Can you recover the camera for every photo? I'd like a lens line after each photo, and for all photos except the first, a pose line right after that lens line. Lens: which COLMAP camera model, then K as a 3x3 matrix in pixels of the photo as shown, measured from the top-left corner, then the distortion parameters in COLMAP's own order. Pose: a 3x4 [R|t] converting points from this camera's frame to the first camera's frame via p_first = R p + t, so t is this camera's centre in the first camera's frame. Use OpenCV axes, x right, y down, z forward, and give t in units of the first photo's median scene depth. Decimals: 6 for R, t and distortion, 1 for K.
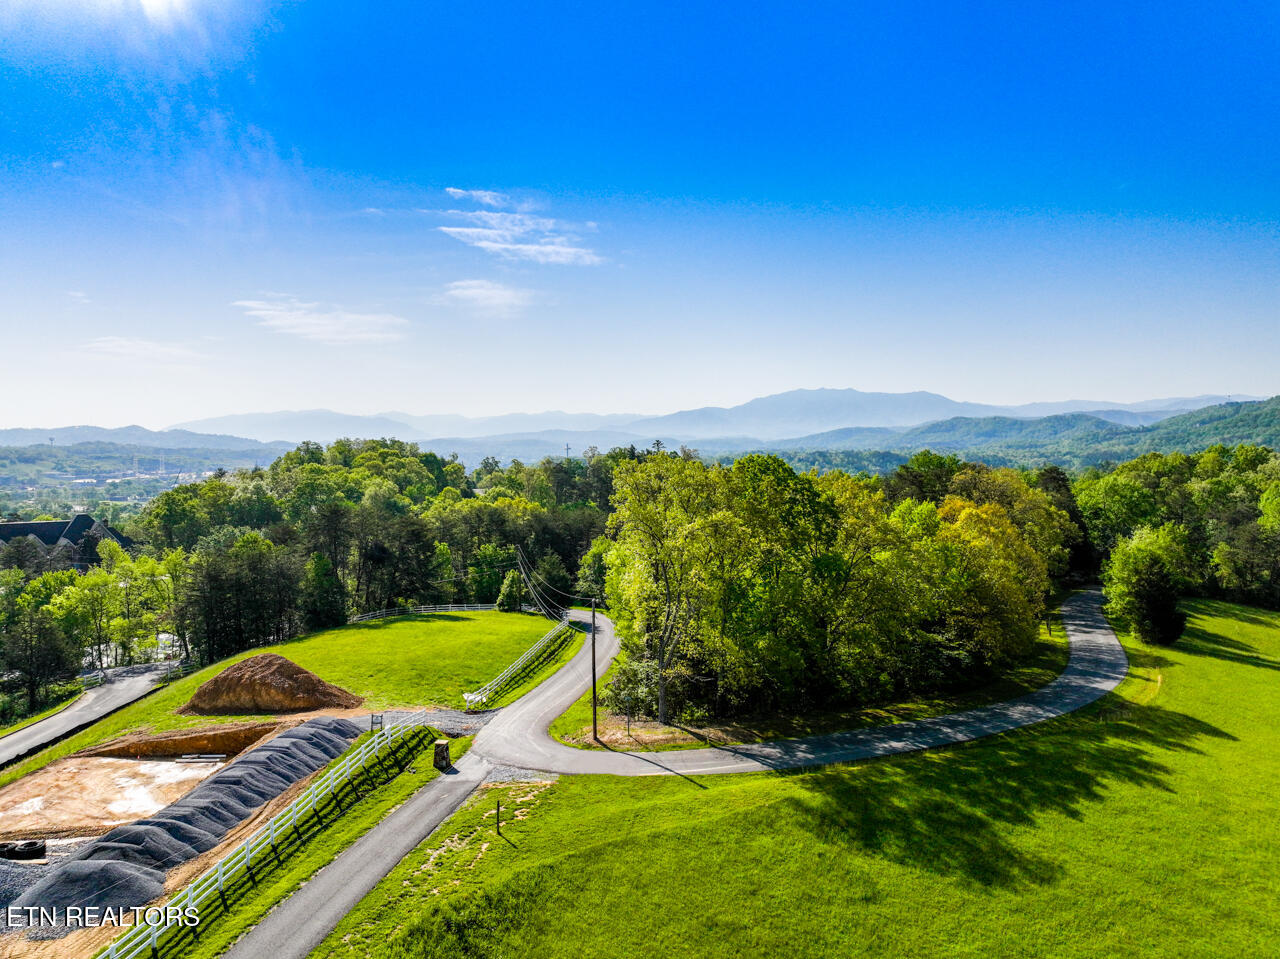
lens RADIAL K [[898.5, 0, 642.7], [0, 898.5, 476.4], [0, 0, 1]] dist [-0.005693, 0.022352]
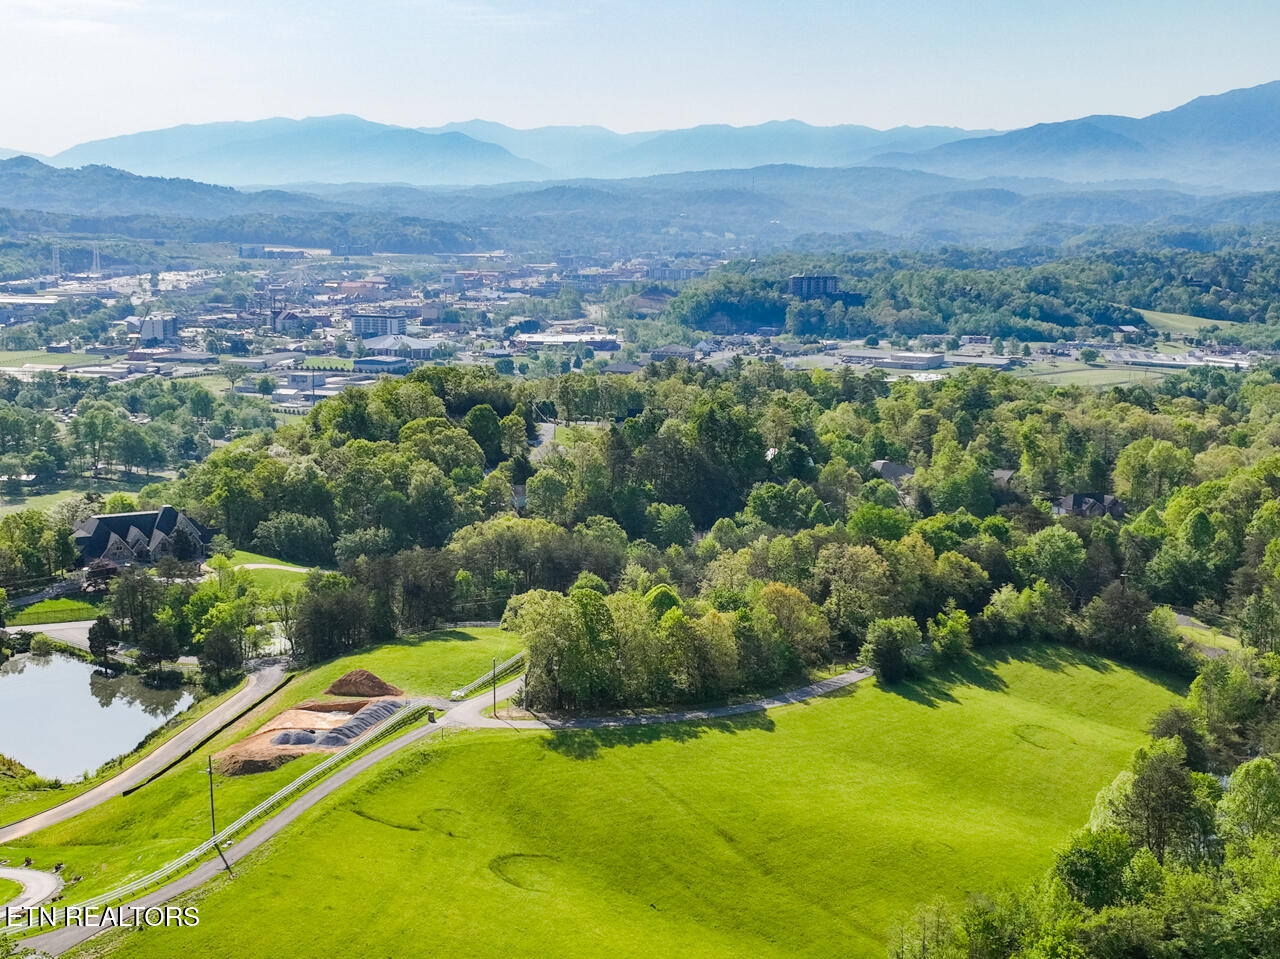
lens RADIAL K [[1768.1, 0, 653.0], [0, 1768.1, 481.1], [0, 0, 1]] dist [0.019299, -0.048961]
pose [[0.985087, 0.036421, -0.168160, 0.412807], [-0.014171, 0.991194, 0.131660, -0.347628], [0.171474, -0.127313, 0.976928, -1.262136]]
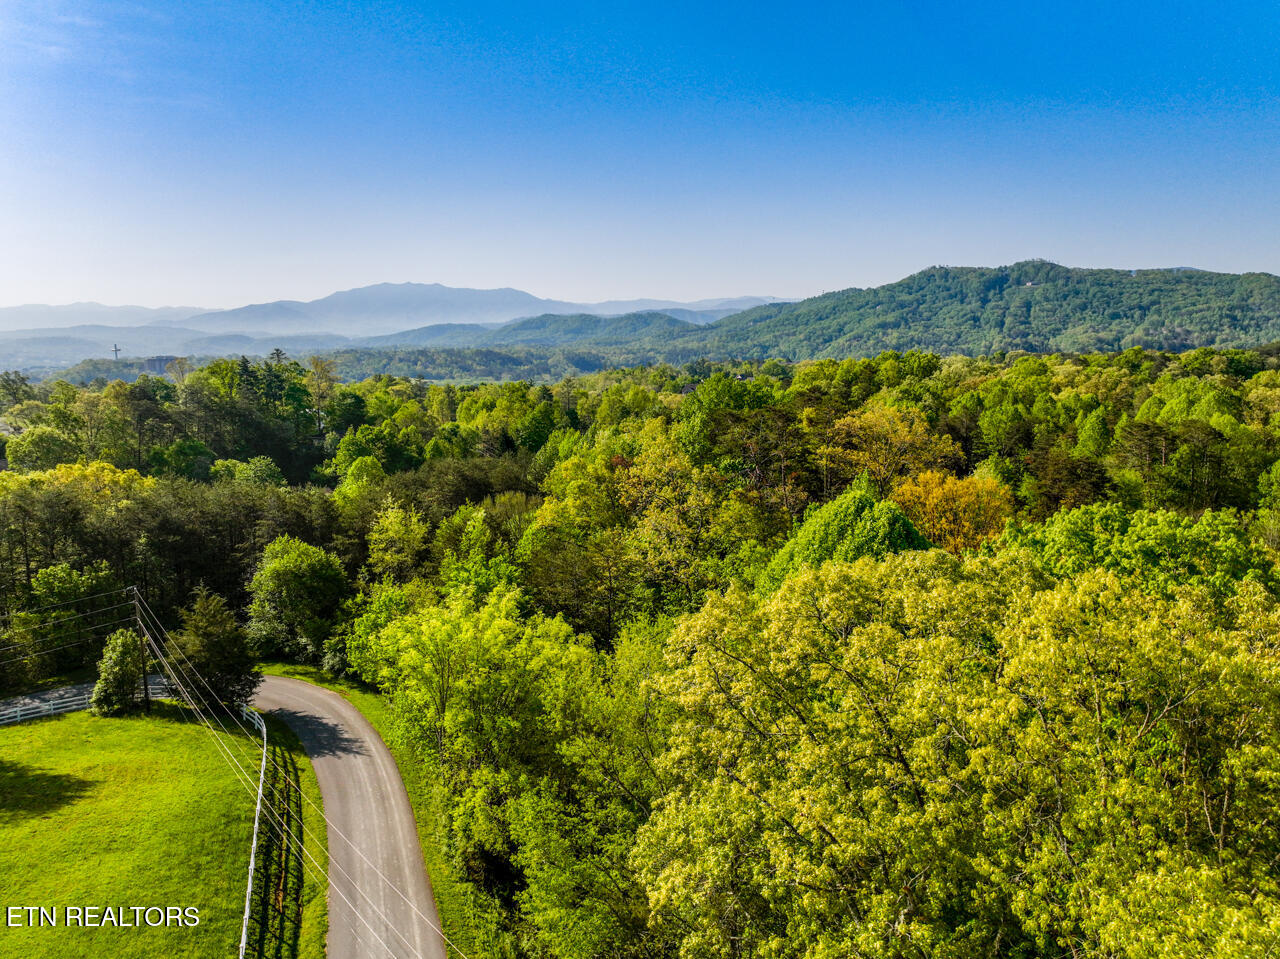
lens RADIAL K [[899.5, 0, 641.0], [0, 899.5, 475.3], [0, 0, 1]] dist [0.001084, 0.006530]
pose [[0.902251, -0.068378, 0.425756, -0.072726], [0.020081, 0.992939, 0.116914, -0.032846], [-0.430744, -0.096936, 0.897253, 0.332741]]
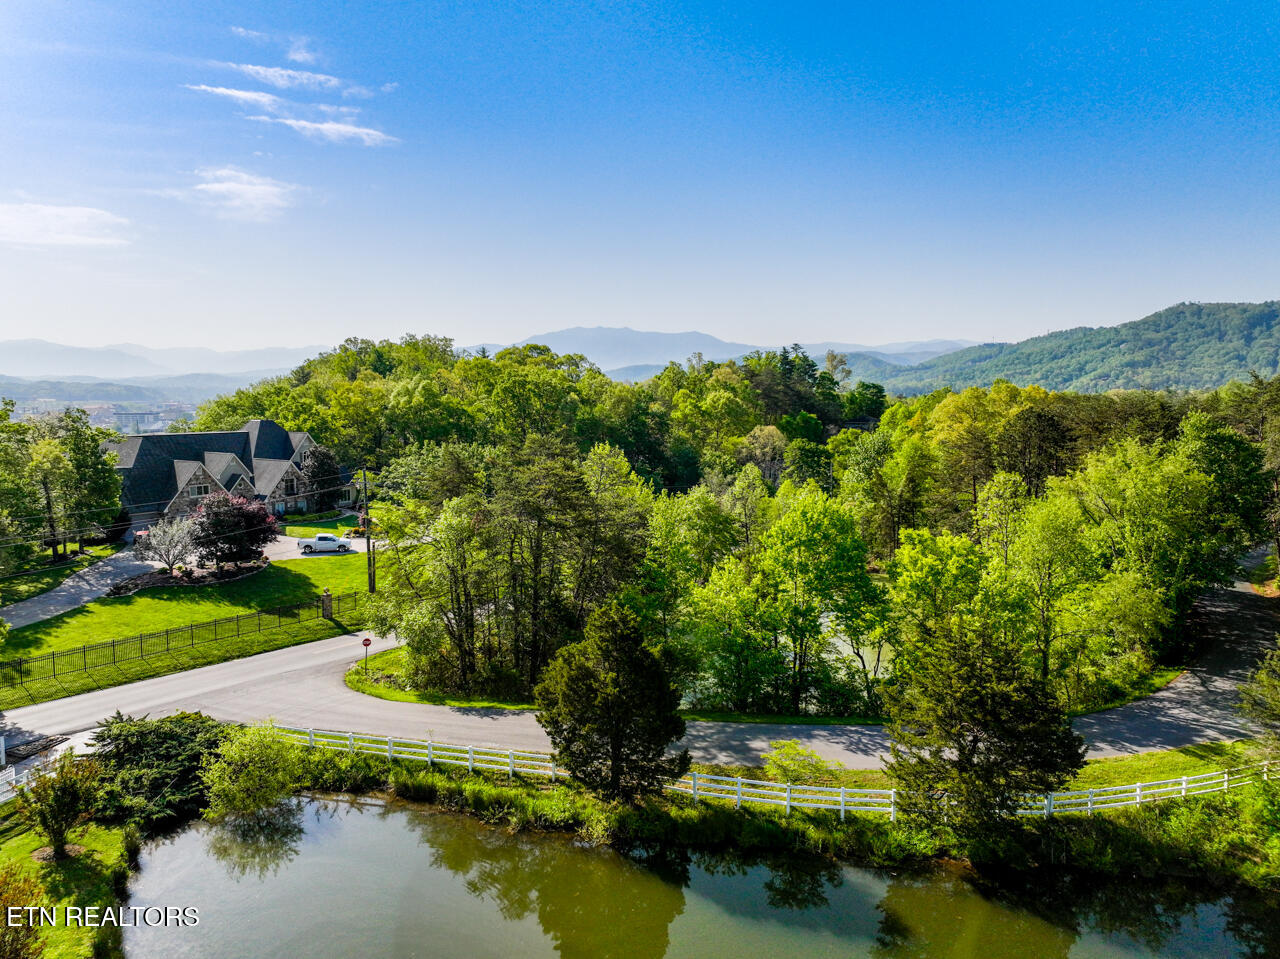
lens RADIAL K [[898.5, 0, 642.7], [0, 898.5, 476.4], [0, 0, 1]] dist [-0.005693, 0.022352]
pose [[0.968600, -0.020492, 0.247778, -0.638998], [0.003367, 0.997587, 0.069340, 0.046844], [-0.248601, -0.066329, 0.966332, 0.439668]]
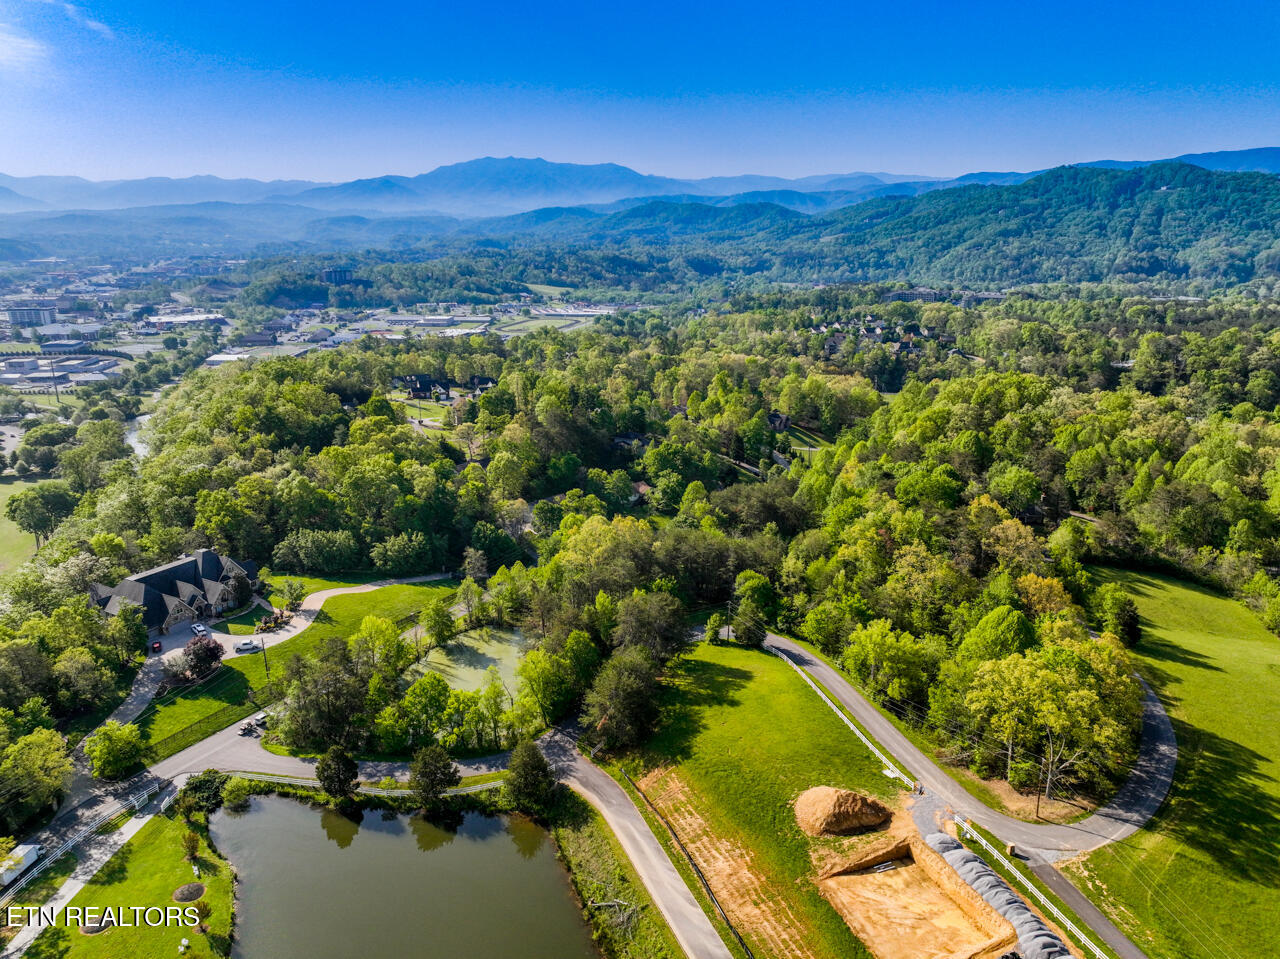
lens RADIAL K [[898.5, 0, 640.0], [0, 898.5, 479.5], [0, 0, 1]] dist [-0.014191, 0.030481]
pose [[0.943886, -0.088525, 0.318185, -0.561749], [0.006676, 0.968325, 0.249602, -0.370179], [-0.330203, -0.233472, 0.914580, -0.164359]]
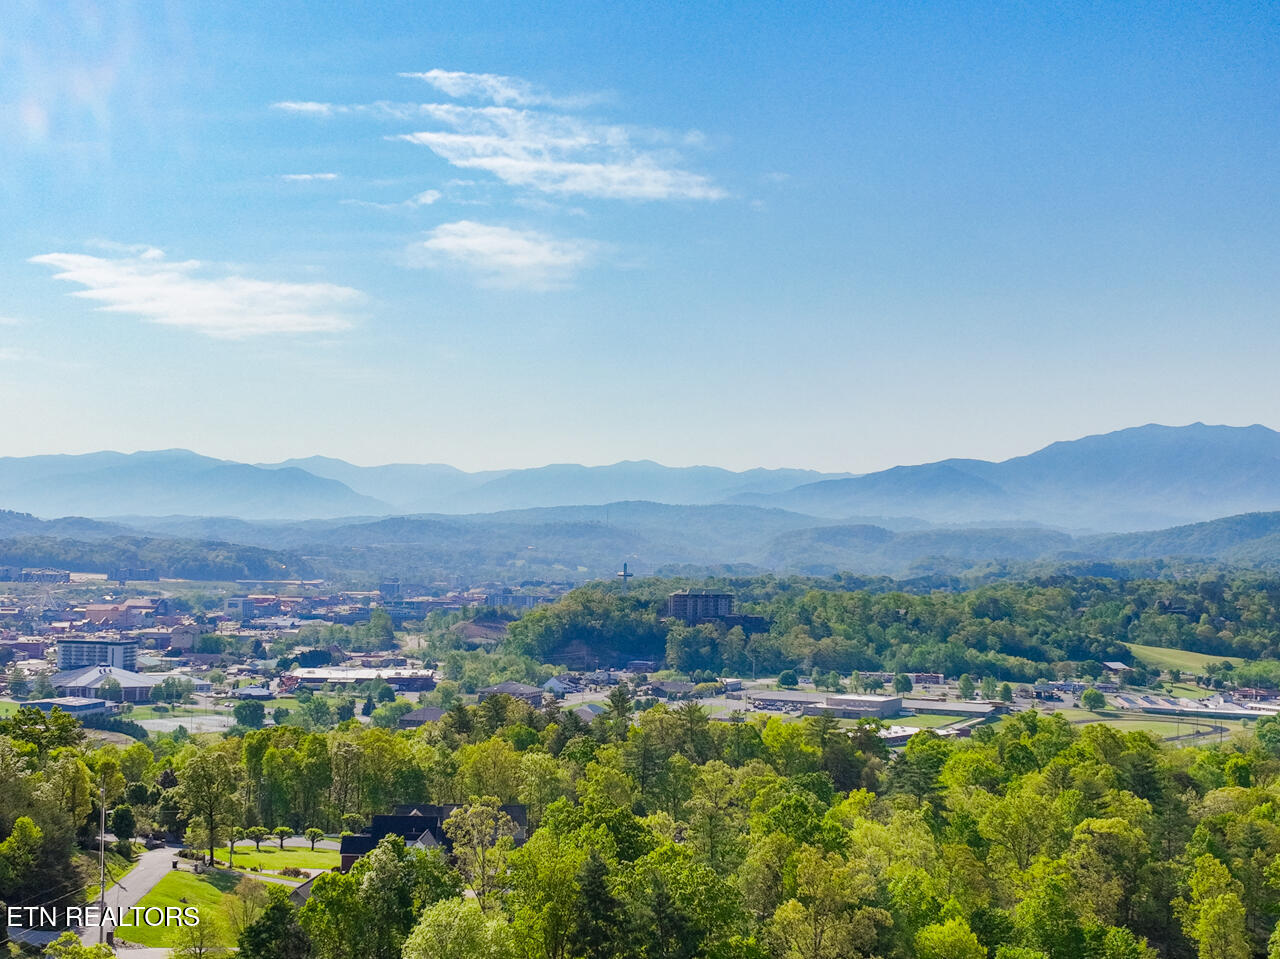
lens RADIAL K [[1832.0, 0, 660.0], [0, 1832.0, 475.7], [0, 0, 1]] dist [0.019907, -0.035962]
pose [[0.996074, 0.016695, -0.086939, 0.088567], [-0.022311, 0.997698, -0.064033, -0.195942], [0.085670, 0.065721, 0.994154, 0.934989]]
